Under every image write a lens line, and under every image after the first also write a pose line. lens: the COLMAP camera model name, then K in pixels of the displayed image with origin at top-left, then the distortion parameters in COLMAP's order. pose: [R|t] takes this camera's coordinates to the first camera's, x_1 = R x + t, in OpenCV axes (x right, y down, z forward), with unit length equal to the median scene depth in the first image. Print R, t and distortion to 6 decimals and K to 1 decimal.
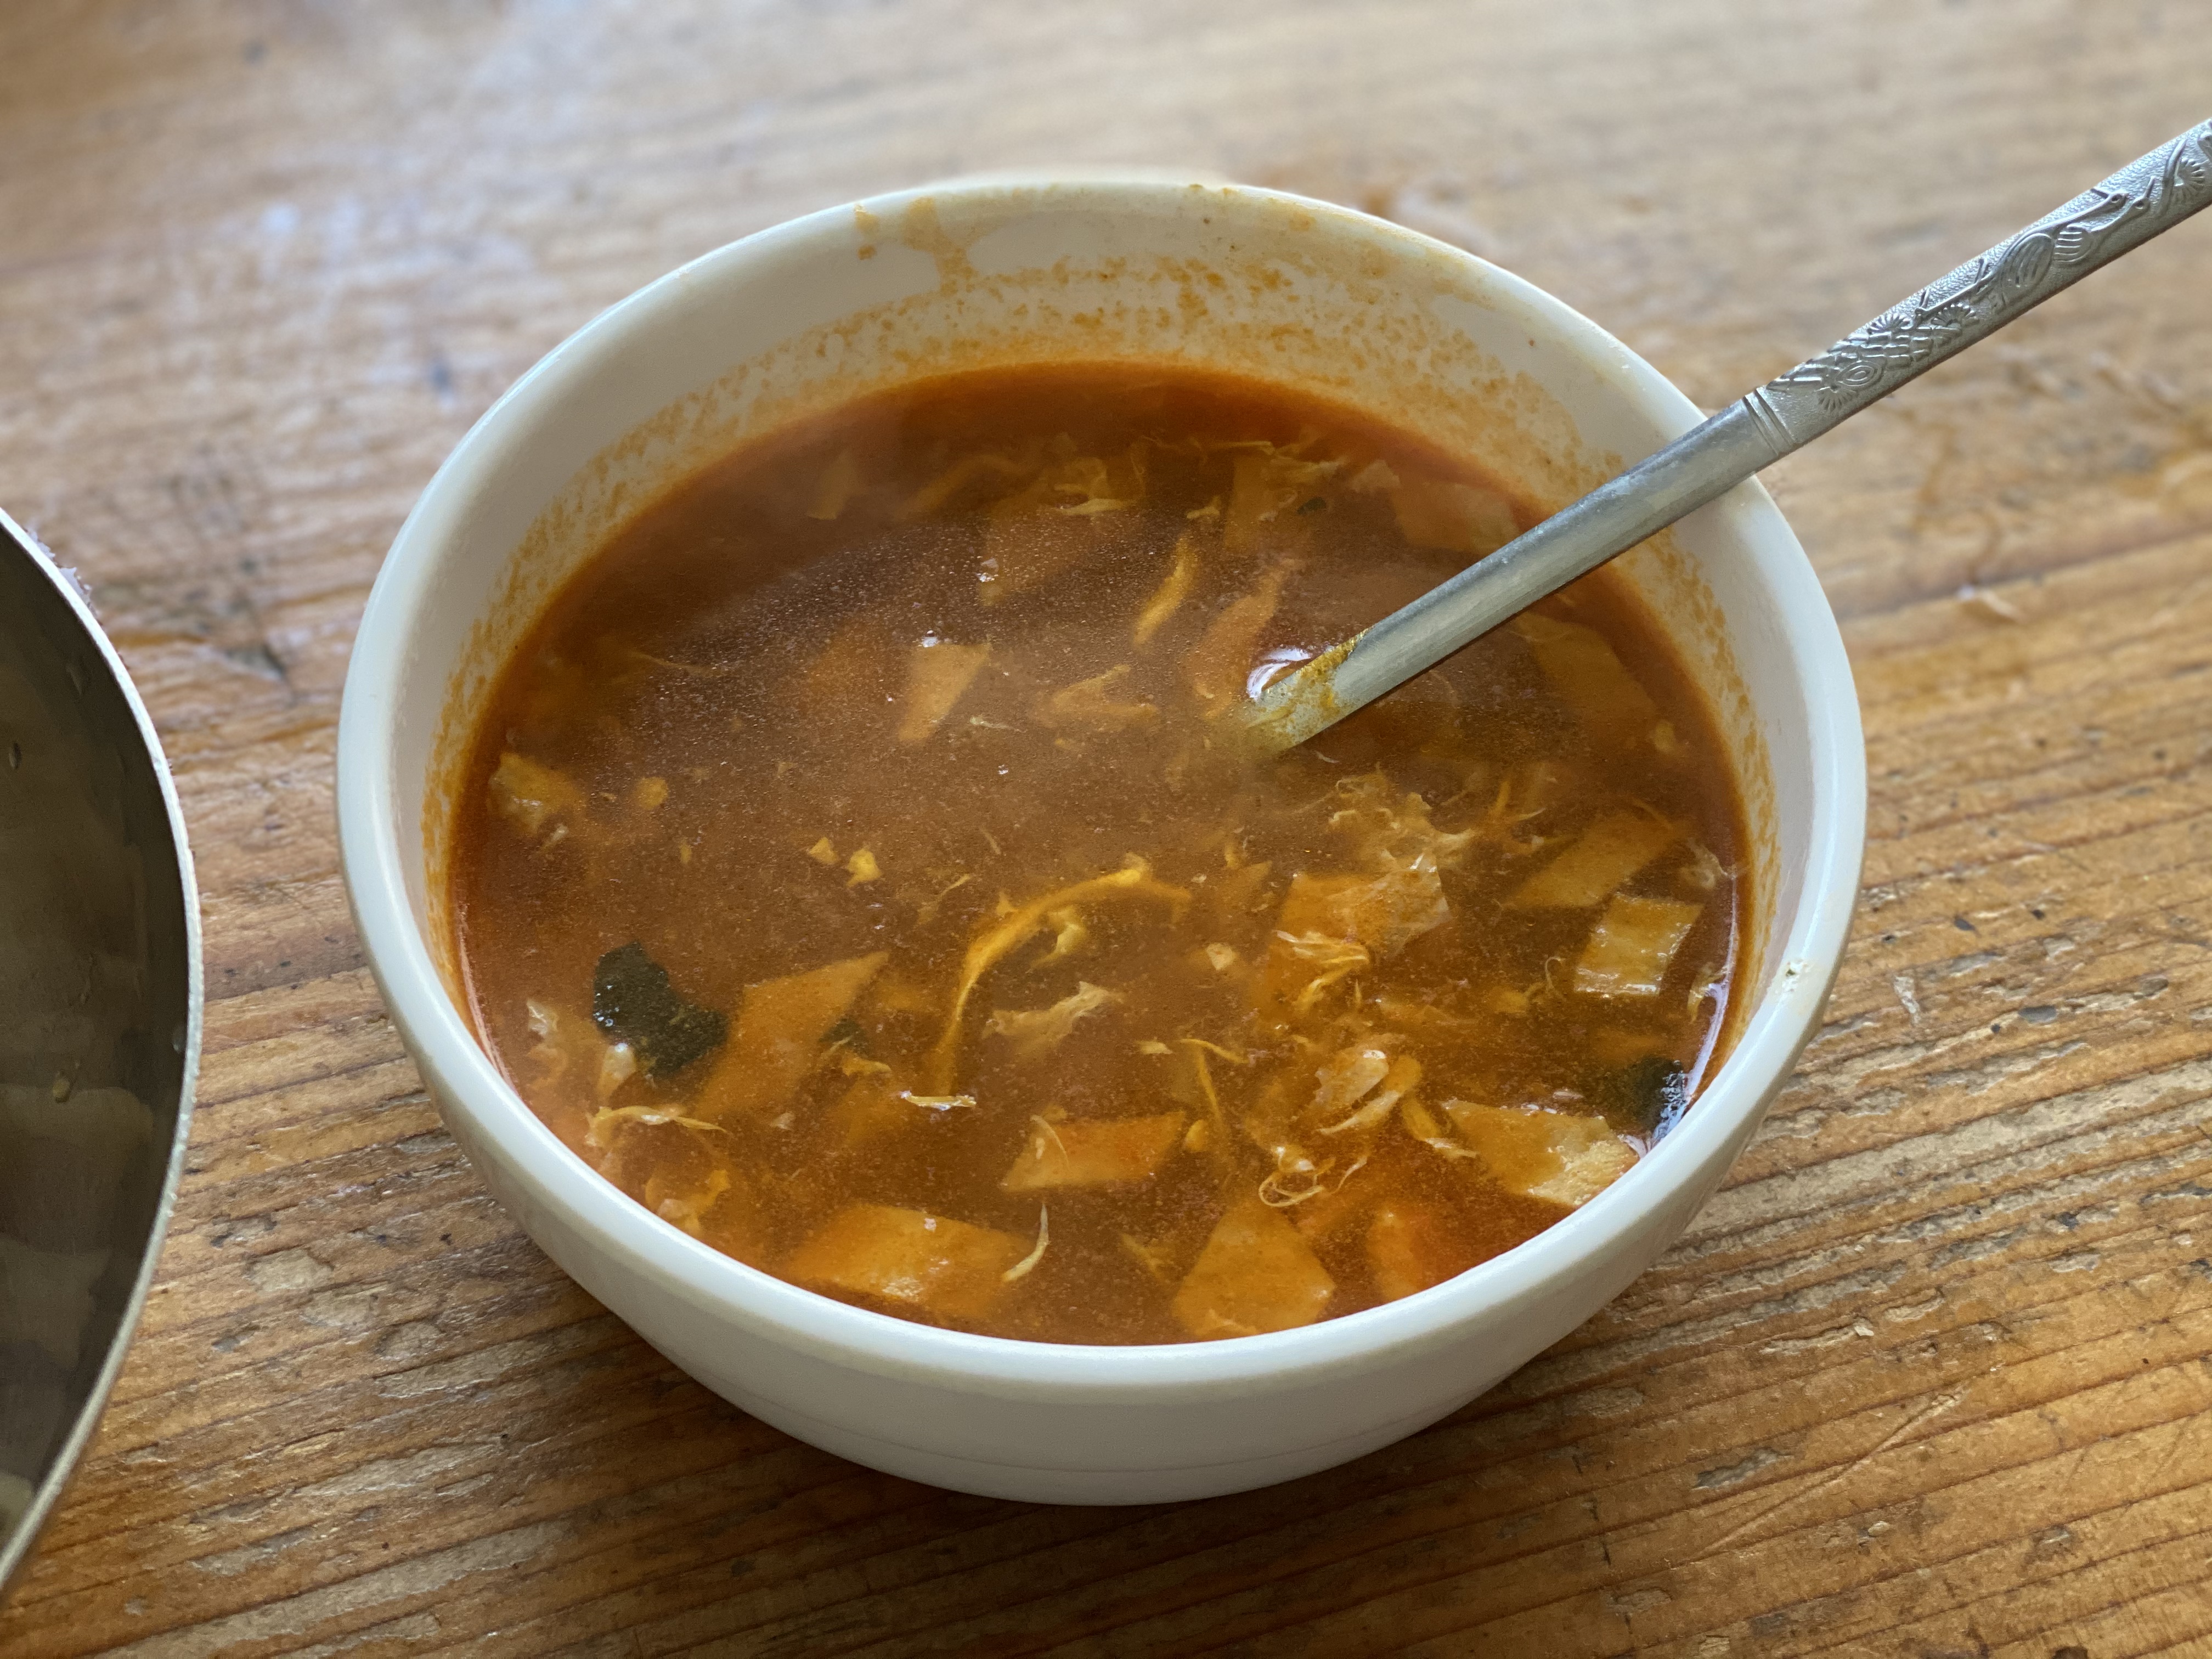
lens RADIAL K [[3503.2, 0, 1106.0], [0, 3503.2, 829.5], [0, 0, 1]] dist [0.010992, -0.018404]
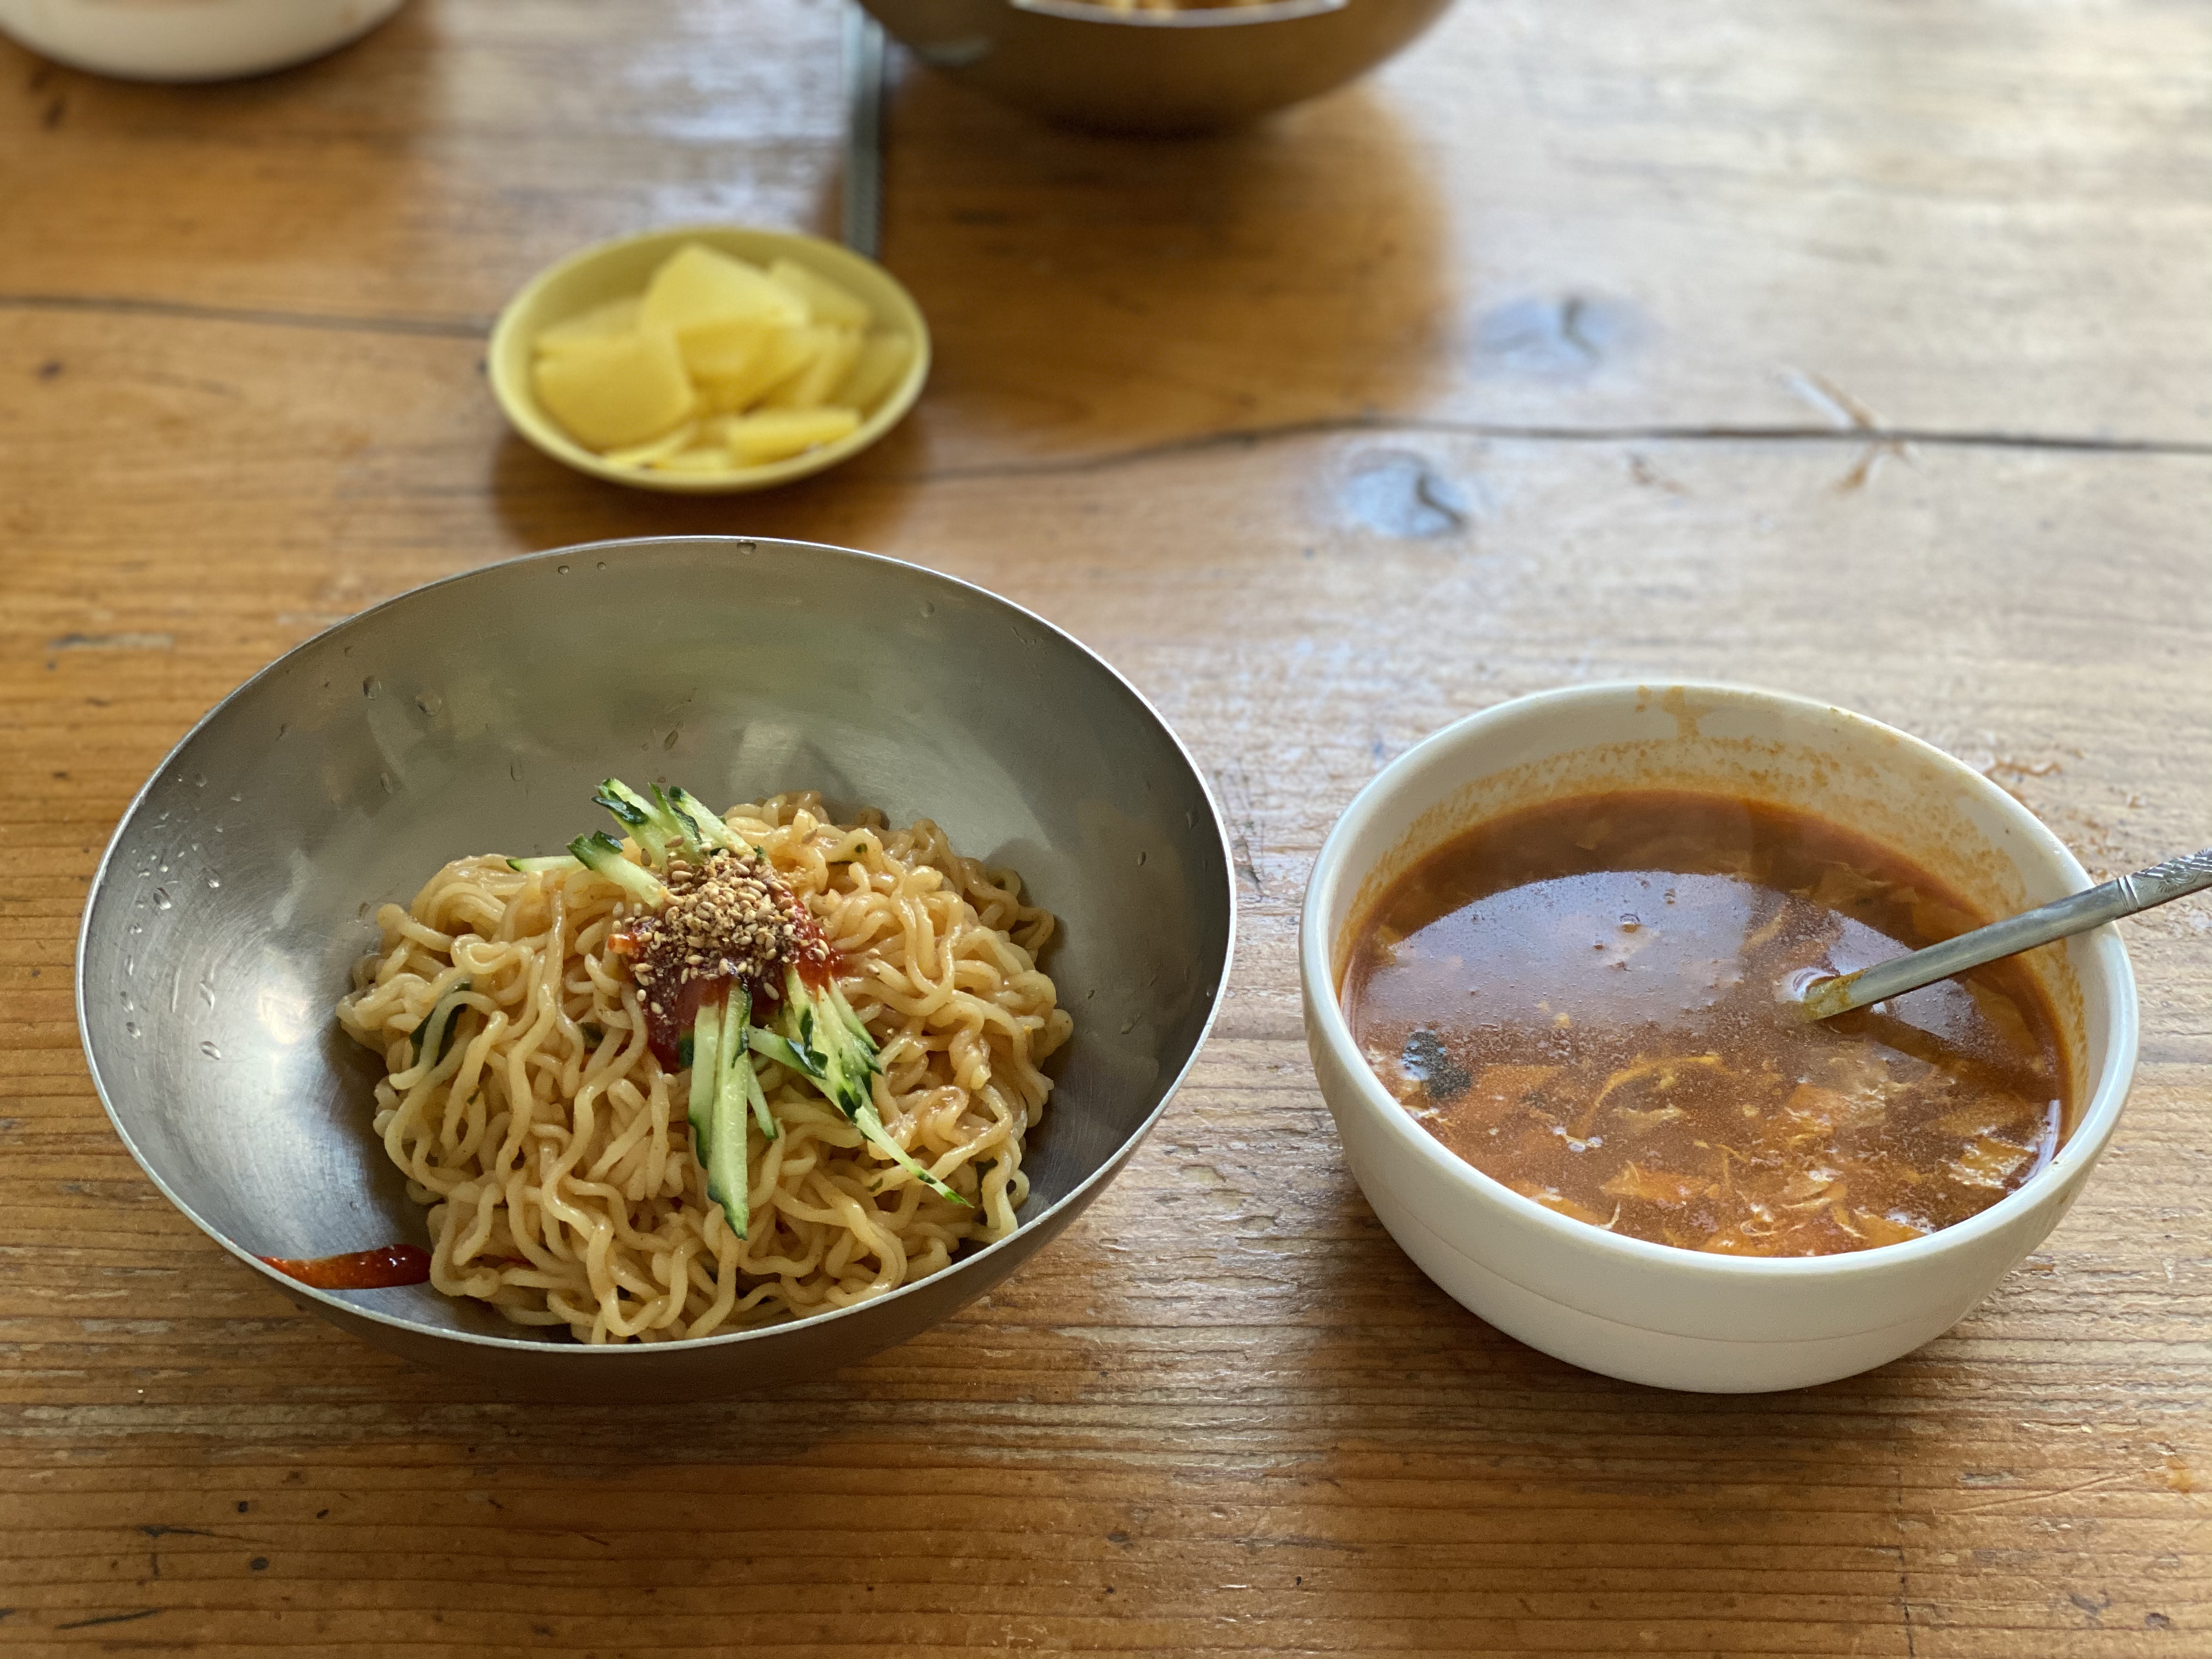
lens RADIAL K [[3422.0, 0, 1106.0], [0, 3422.0, 829.5], [0, 0, 1]] dist [0.124032, -0.563641]
pose [[0.952136, 0.204006, -0.227638, 0.085716], [-0.242408, 0.957594, -0.155733, 0.239797], [0.186214, 0.203461, 0.961212, -0.741614]]
